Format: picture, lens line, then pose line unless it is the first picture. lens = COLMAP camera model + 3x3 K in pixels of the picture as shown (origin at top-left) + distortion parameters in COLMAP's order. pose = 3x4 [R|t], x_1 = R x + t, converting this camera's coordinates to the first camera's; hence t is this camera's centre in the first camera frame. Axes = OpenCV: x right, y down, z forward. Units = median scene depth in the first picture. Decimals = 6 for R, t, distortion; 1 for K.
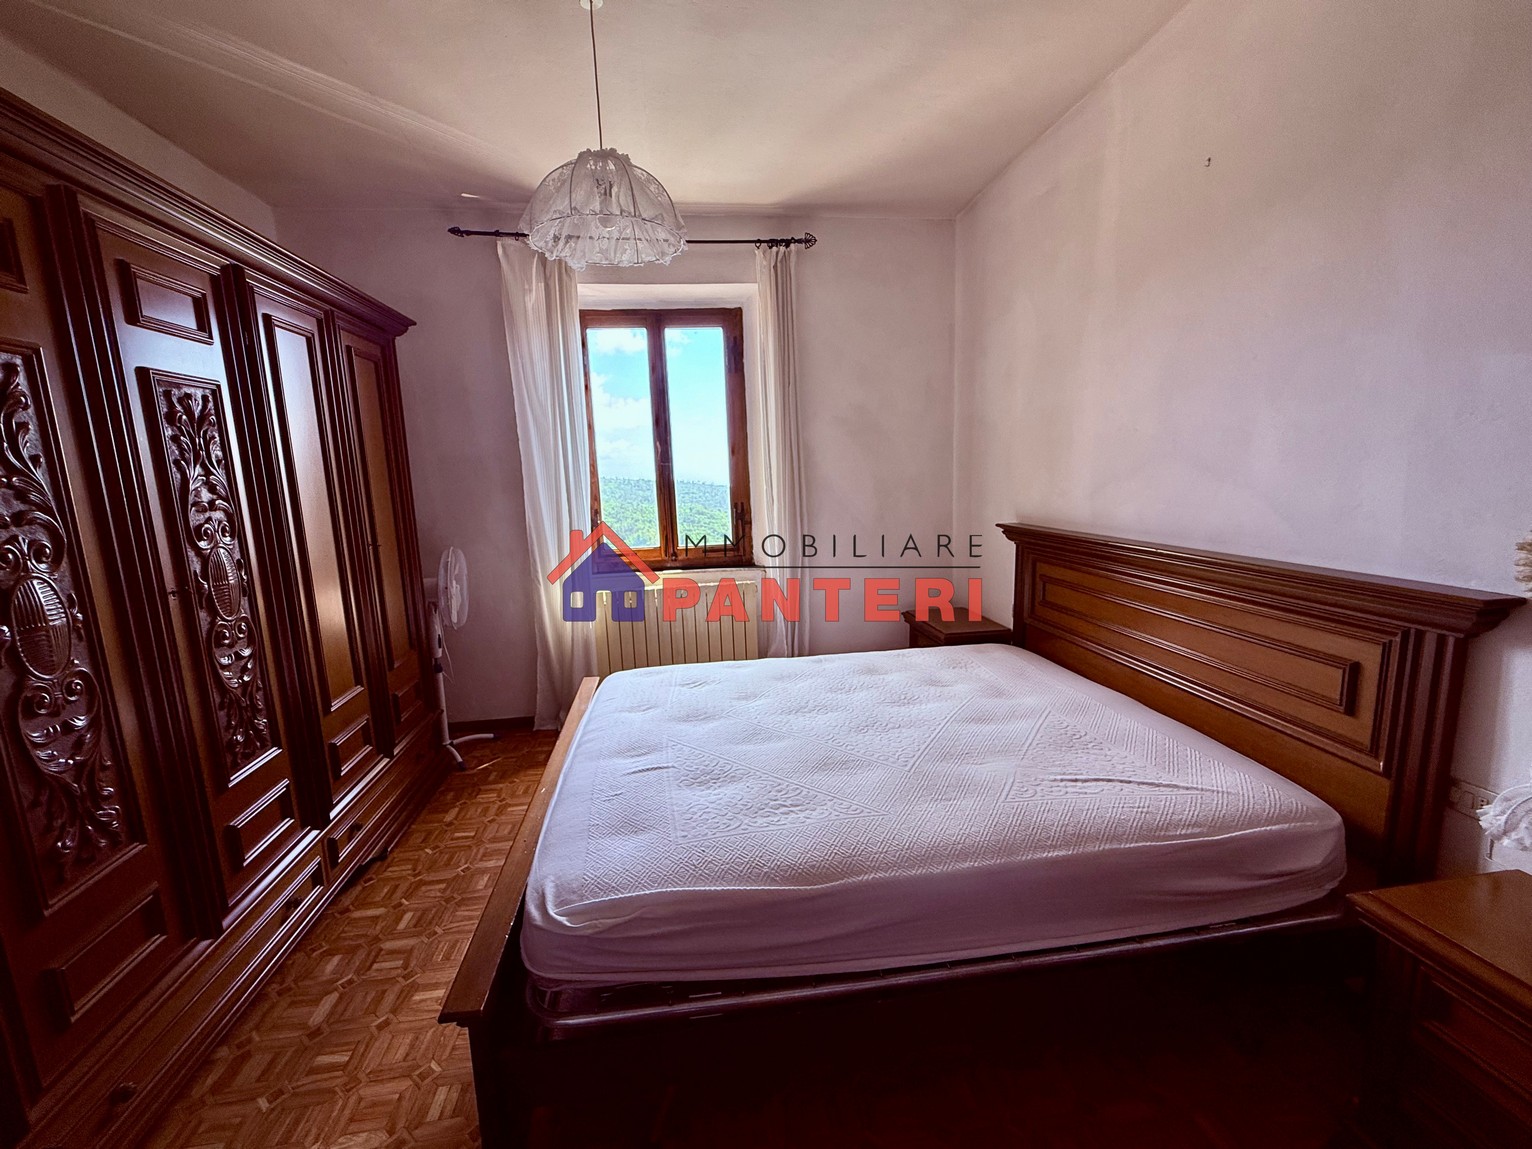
lens RADIAL K [[609.5, 0, 745.1], [0, 609.5, 575.1], [0, 0, 1]] dist [-0.001060, 0.000181]
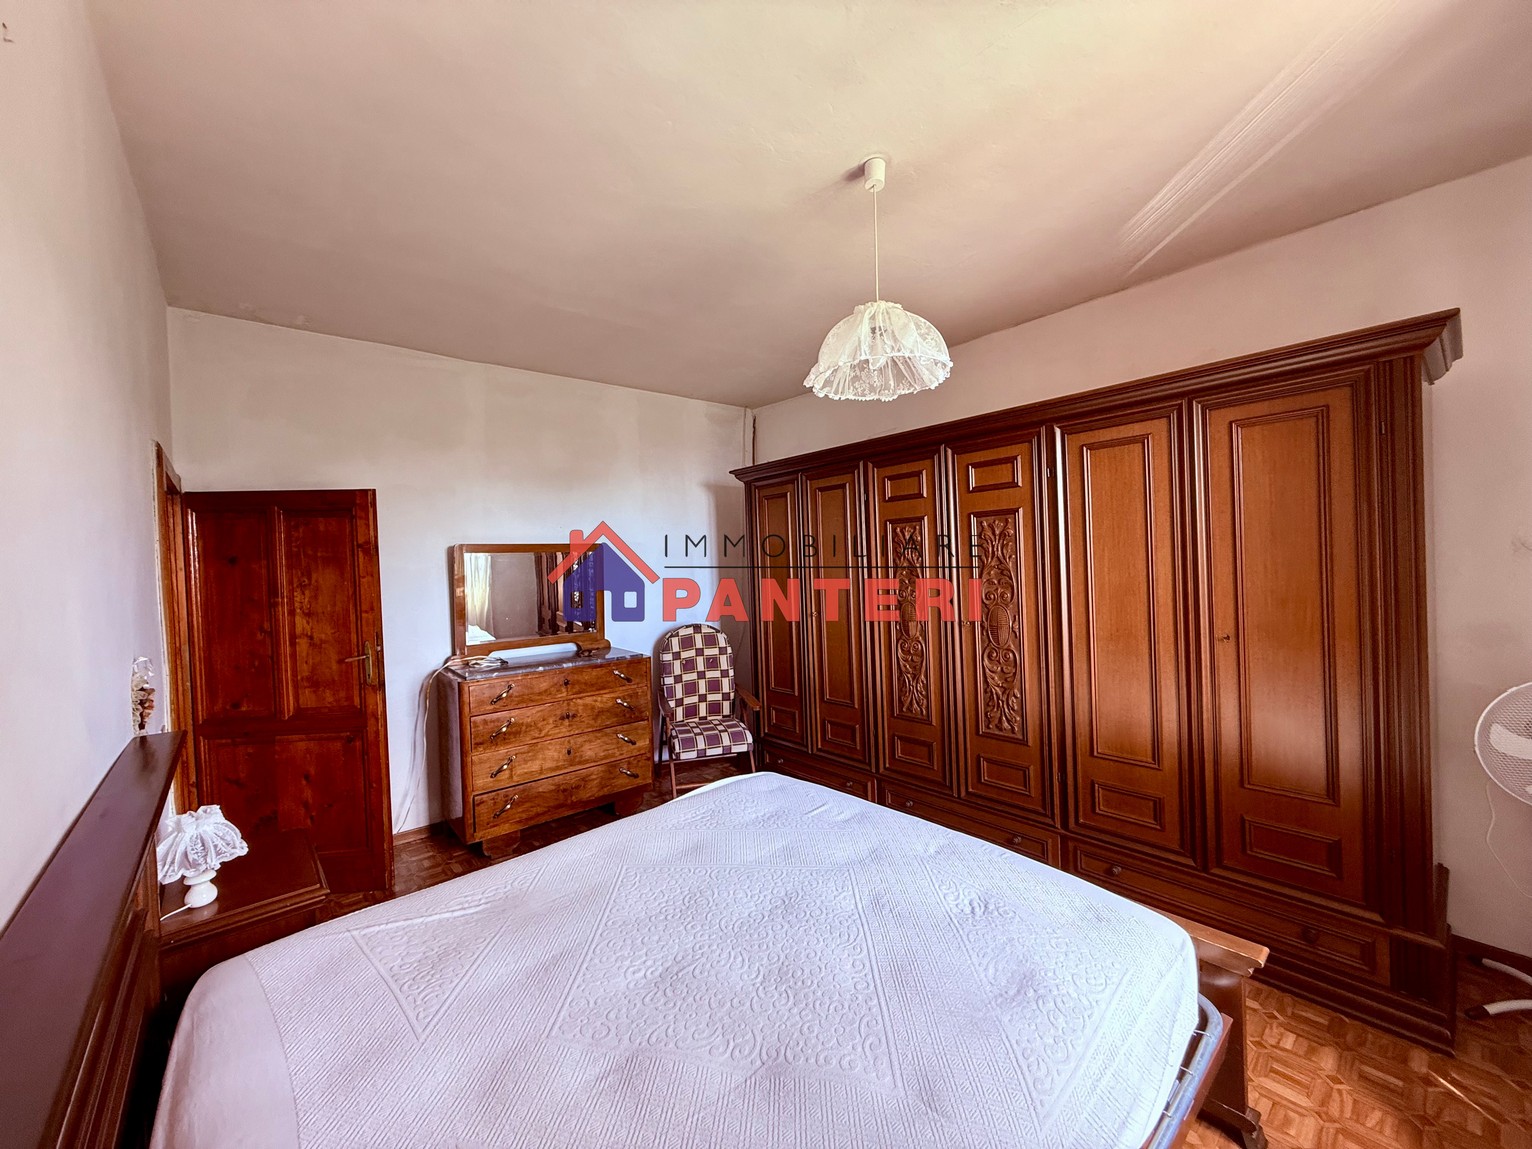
lens RADIAL K [[609.5, 0, 765.7], [0, 609.5, 573.3], [0, 0, 1]] dist [-0.001060, 0.000181]
pose [[-0.818283, 0.070875, -0.570429, 0.478645], [-0.036627, 0.983924, 0.174793, -0.295685], [0.573647, 0.163923, -0.802532, 1.413431]]
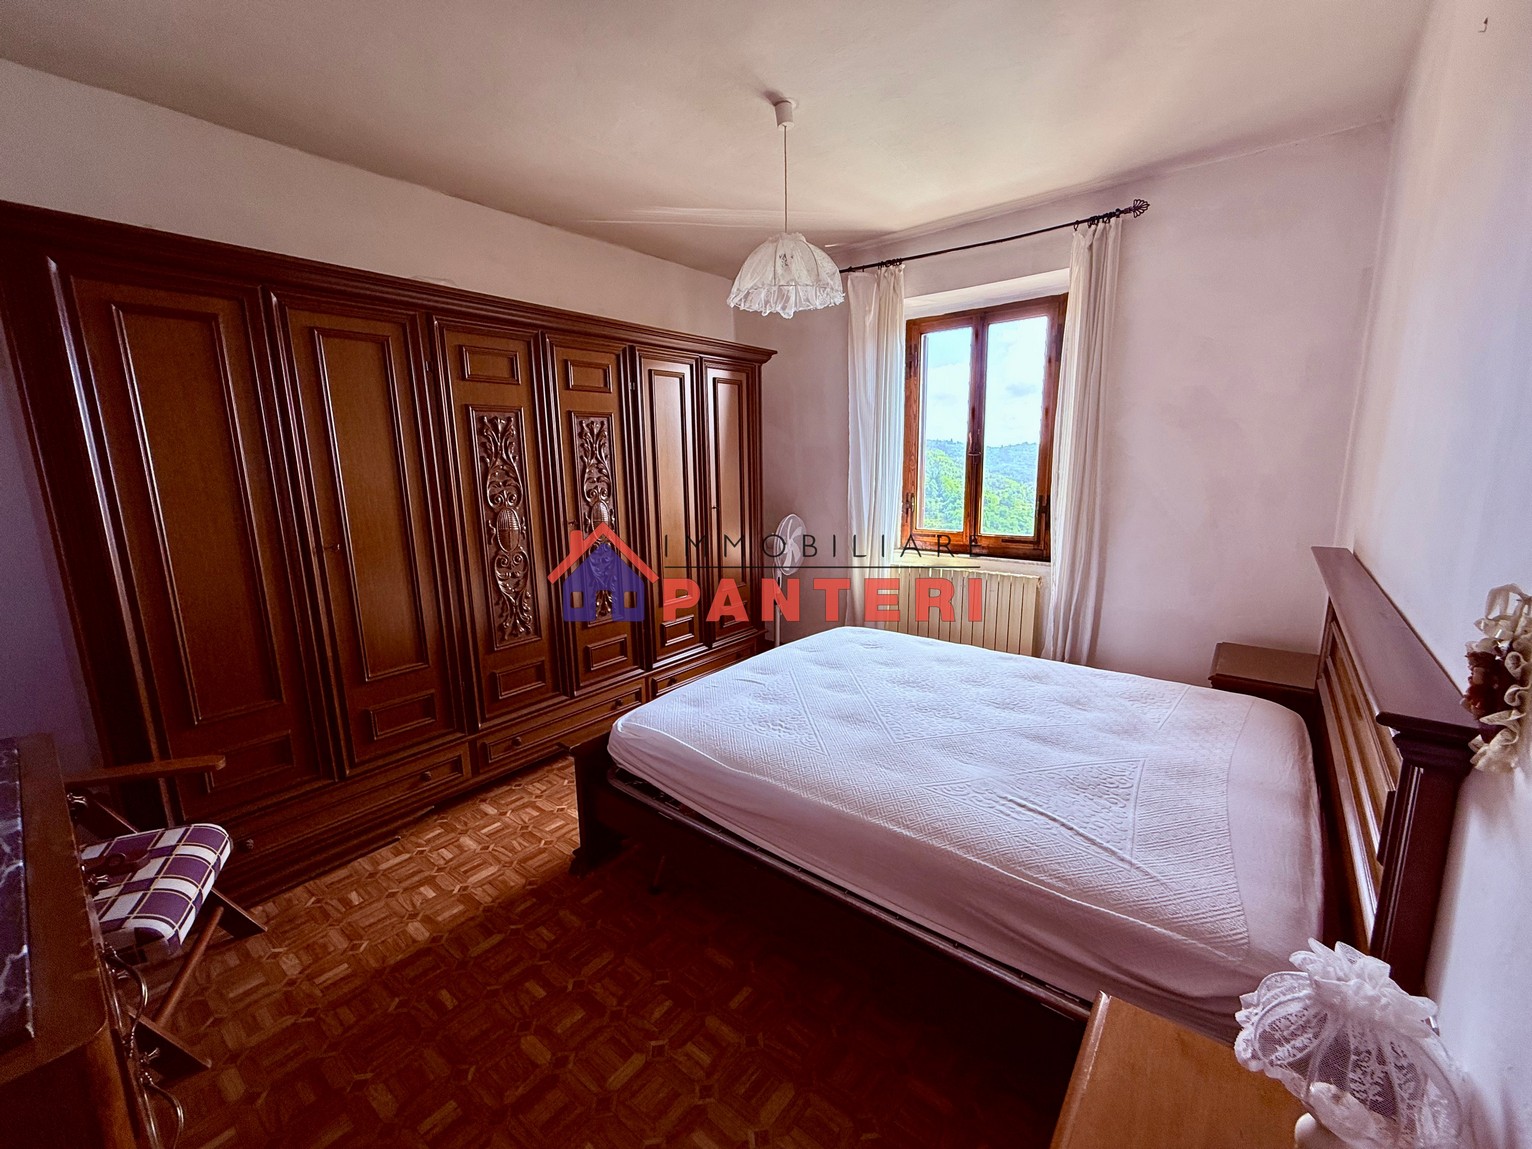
lens RADIAL K [[609.5, 0, 777.8], [0, 609.5, 562.9], [0, 0, 1]] dist [-0.001060, 0.000181]
pose [[0.711994, 0.142236, -0.687629, 0.611890], [-0.127238, 0.989192, 0.072867, -0.046511], [0.690561, 0.035612, 0.722397, 0.012164]]
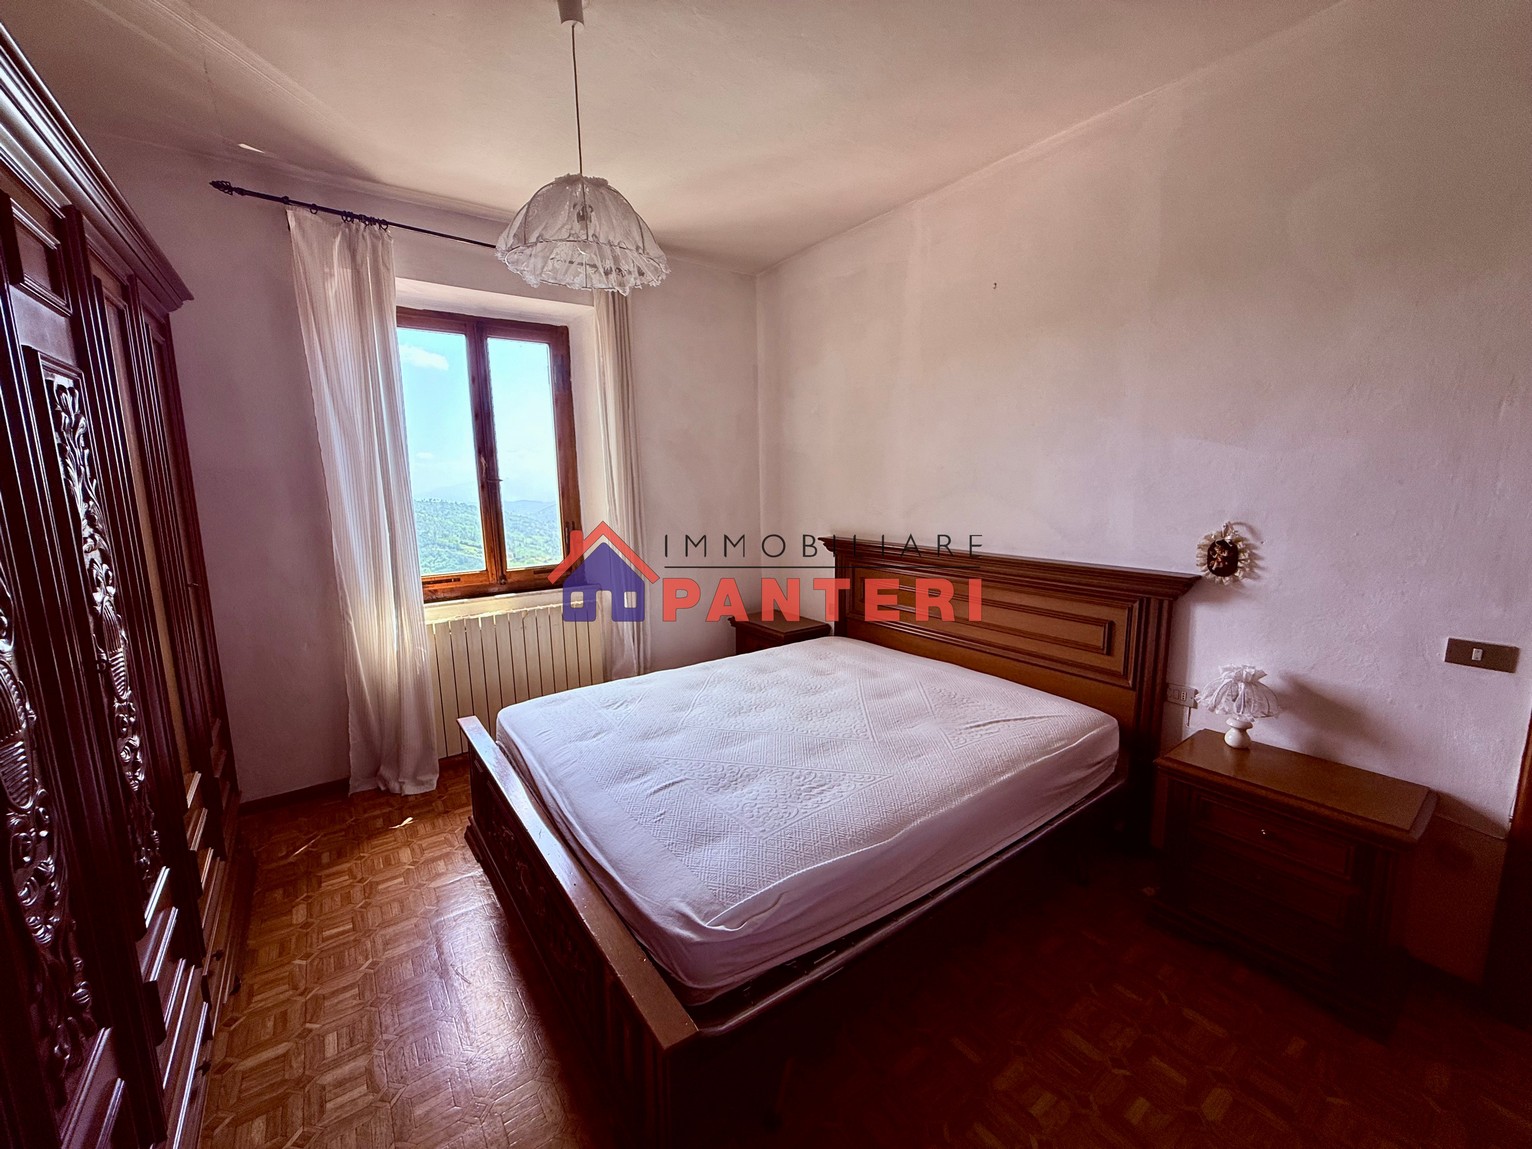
lens RADIAL K [[609.5, 0, 723.3], [0, 609.5, 573.1], [0, 0, 1]] dist [-0.001060, 0.000181]
pose [[0.891156, -0.048957, 0.451048, -0.393499], [0.059866, 0.998157, -0.009939, -0.017422], [-0.449730, 0.035860, 0.892444, 0.019571]]
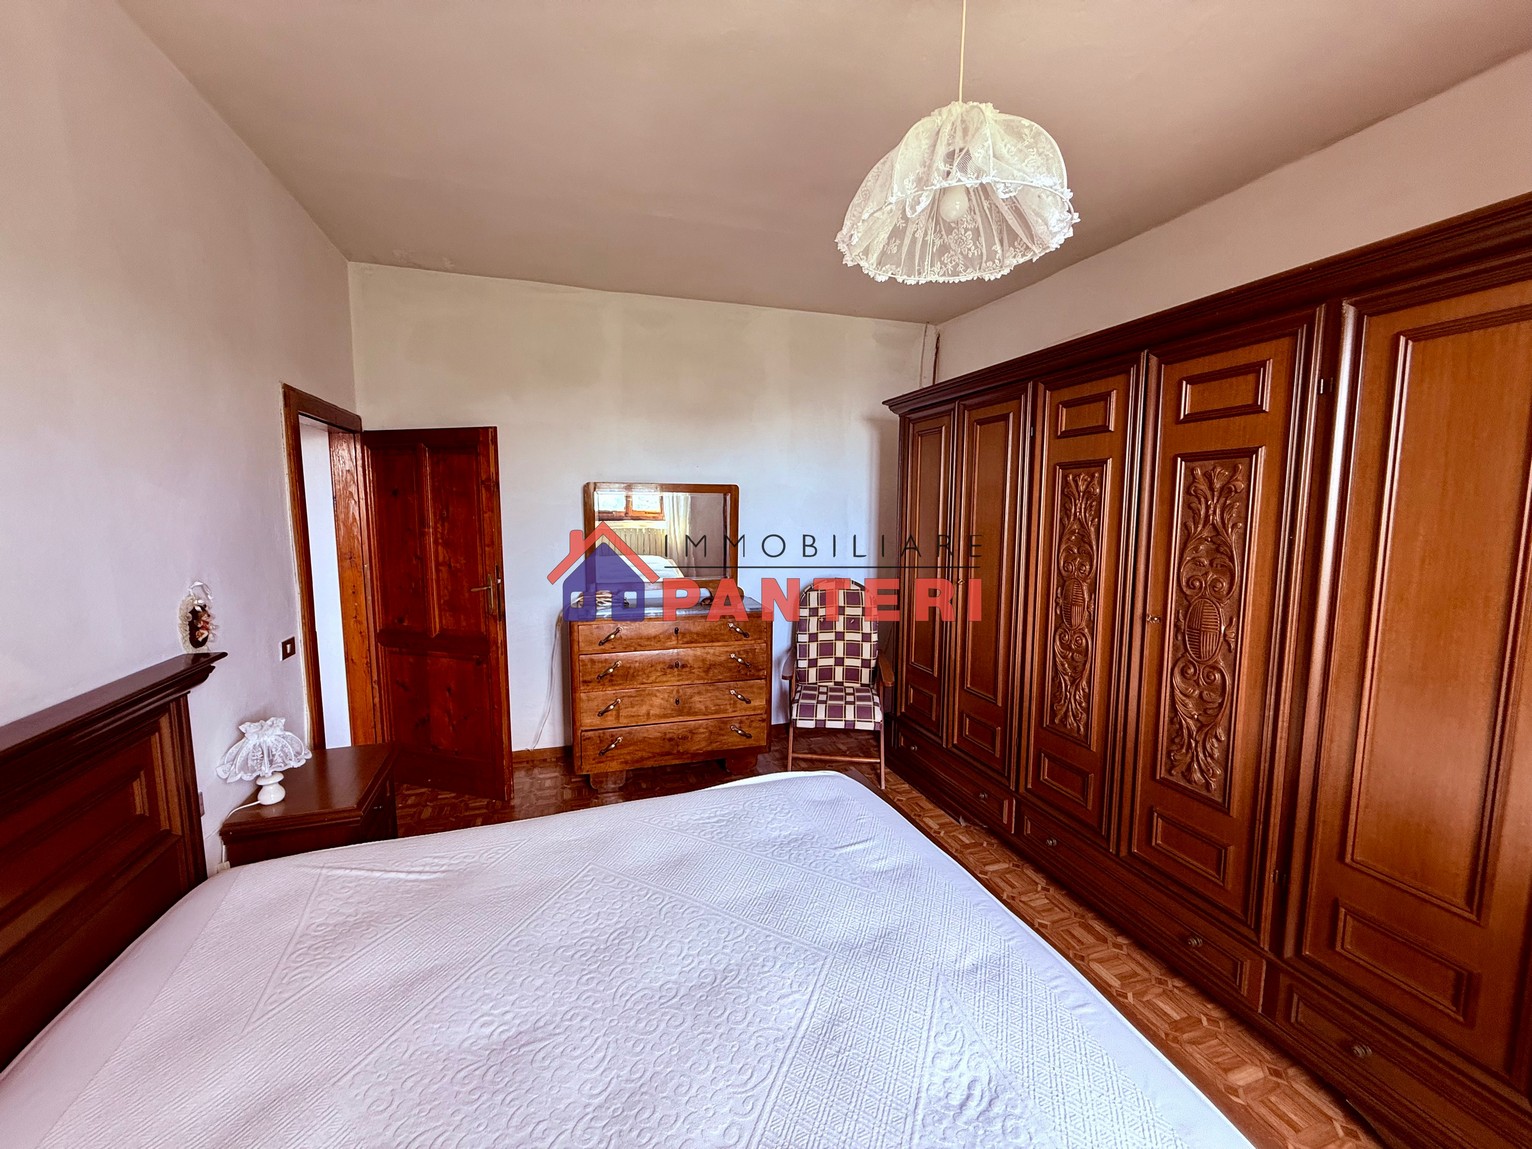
lens RADIAL K [[609.5, 0, 765.8], [0, 609.5, 574.0], [0, 0, 1]] dist [-0.001060, 0.000181]
pose [[-0.977239, 0.050852, -0.205956, 0.127332], [-0.009295, 0.959649, 0.281047, -0.285570], [0.211937, 0.276564, -0.937334, 1.327058]]
